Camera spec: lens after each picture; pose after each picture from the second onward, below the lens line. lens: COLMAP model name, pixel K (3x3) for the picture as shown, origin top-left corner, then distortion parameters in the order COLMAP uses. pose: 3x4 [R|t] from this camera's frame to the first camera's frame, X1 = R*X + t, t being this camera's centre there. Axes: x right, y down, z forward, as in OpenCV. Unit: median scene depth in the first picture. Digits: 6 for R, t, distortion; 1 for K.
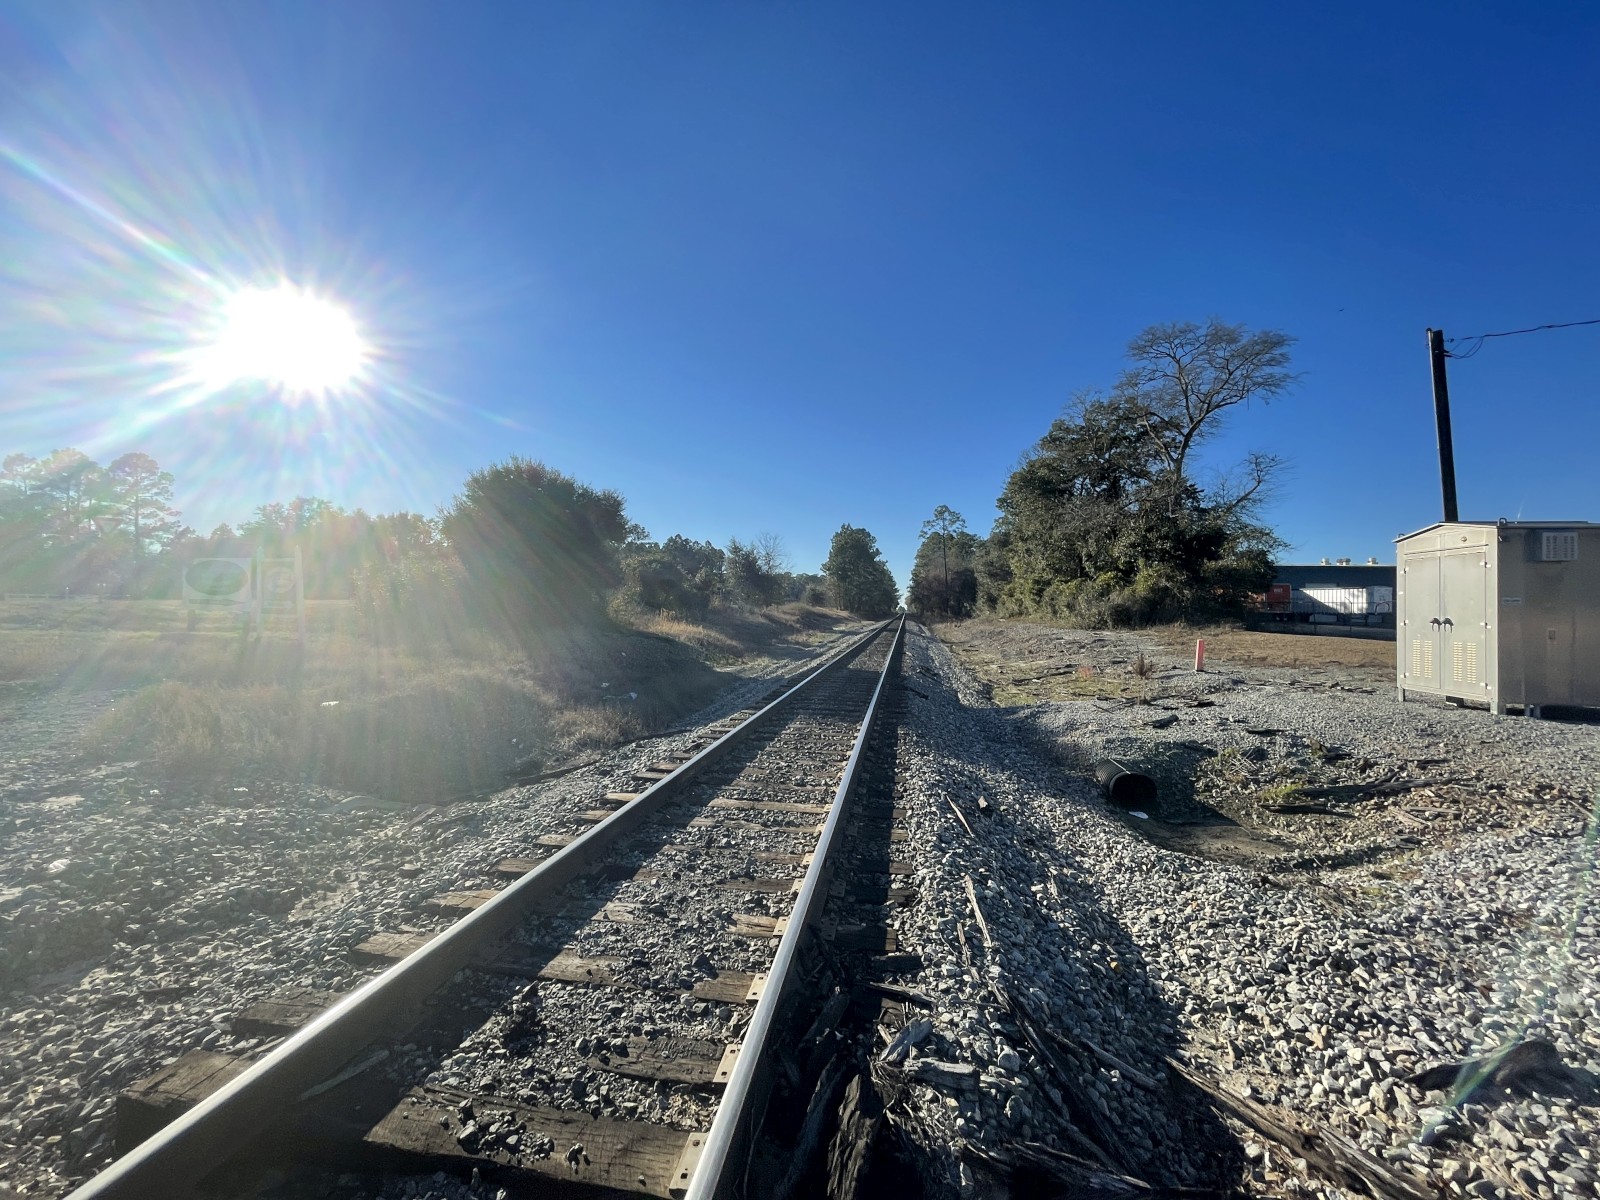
lens RADIAL K [[647.7, 0, 804.1], [0, 647.7, 598.5], [0, 0, 1]] dist [-0.001751, -0.000614]
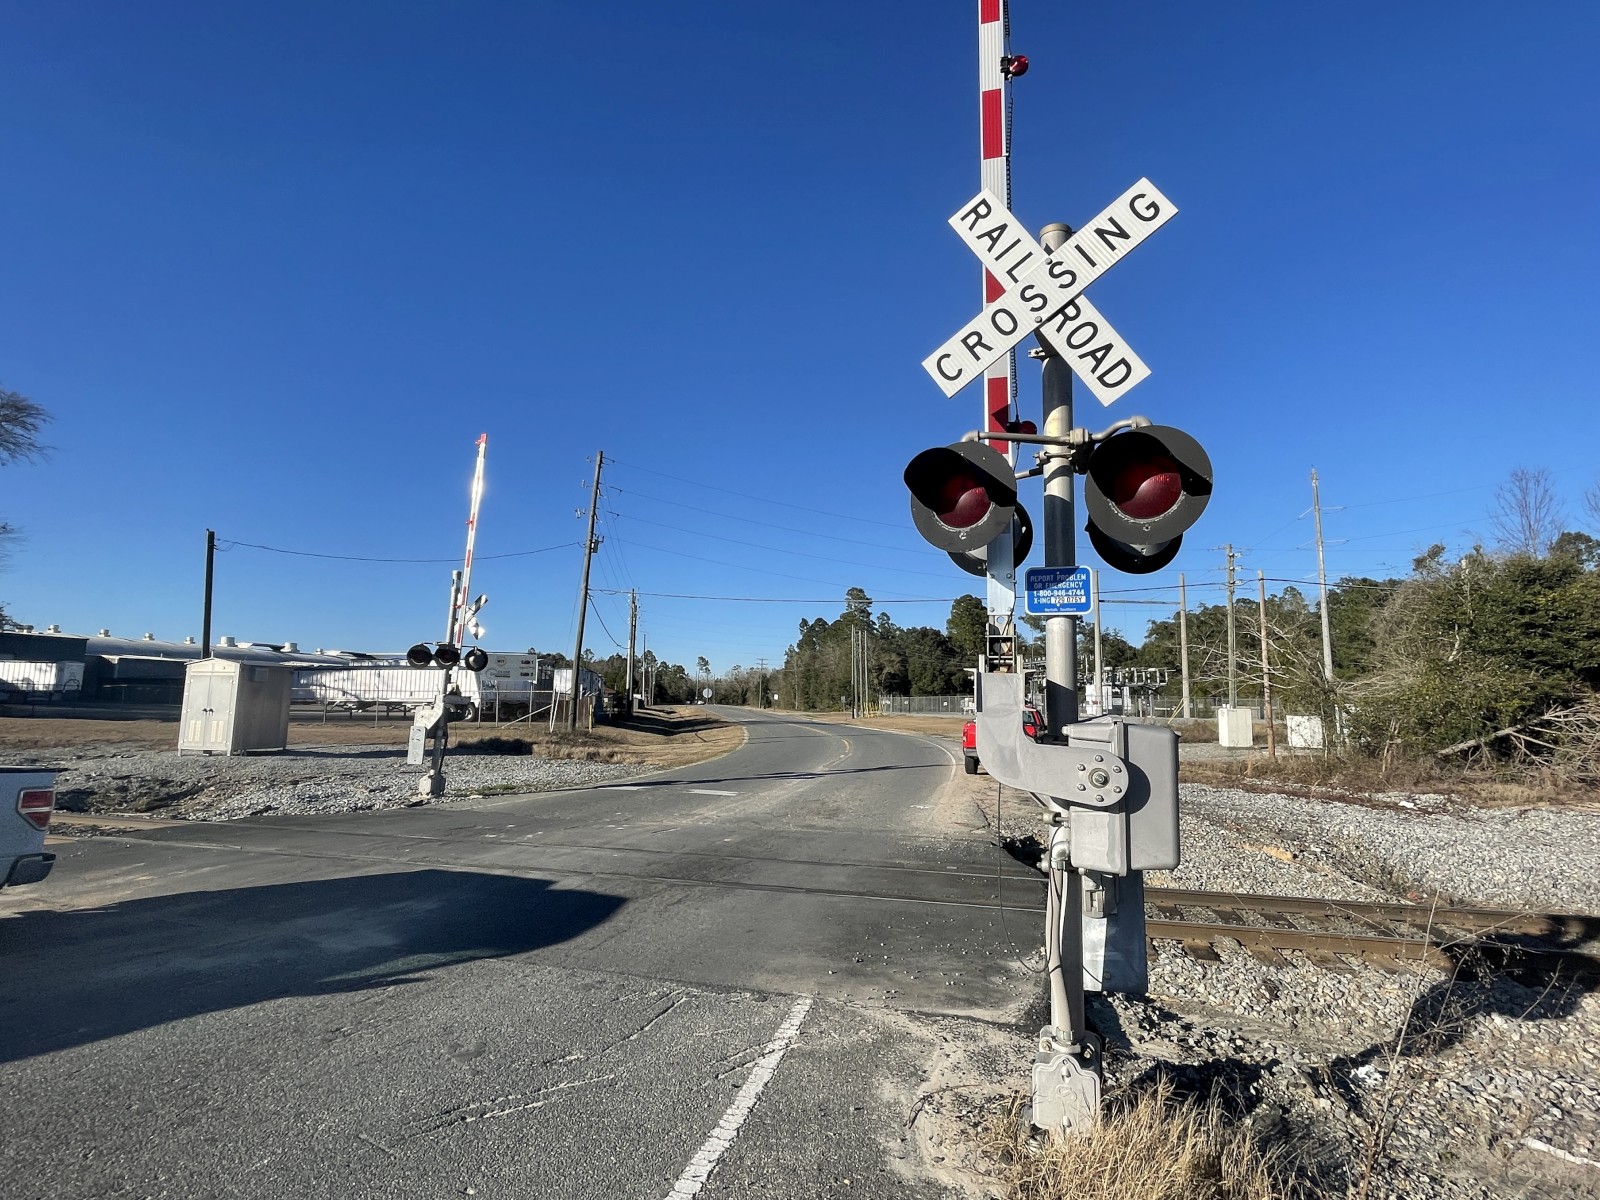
lens RADIAL K [[807.8, 0, 806.6], [0, 807.8, 603.6], [0, 0, 1]] dist [-0.001432, -0.000336]
pose [[0.074623, 0.107649, 0.991384, -1.231580], [-0.030504, 0.993937, -0.105630, -0.077145], [-0.996745, -0.022359, 0.077455, -0.902136]]
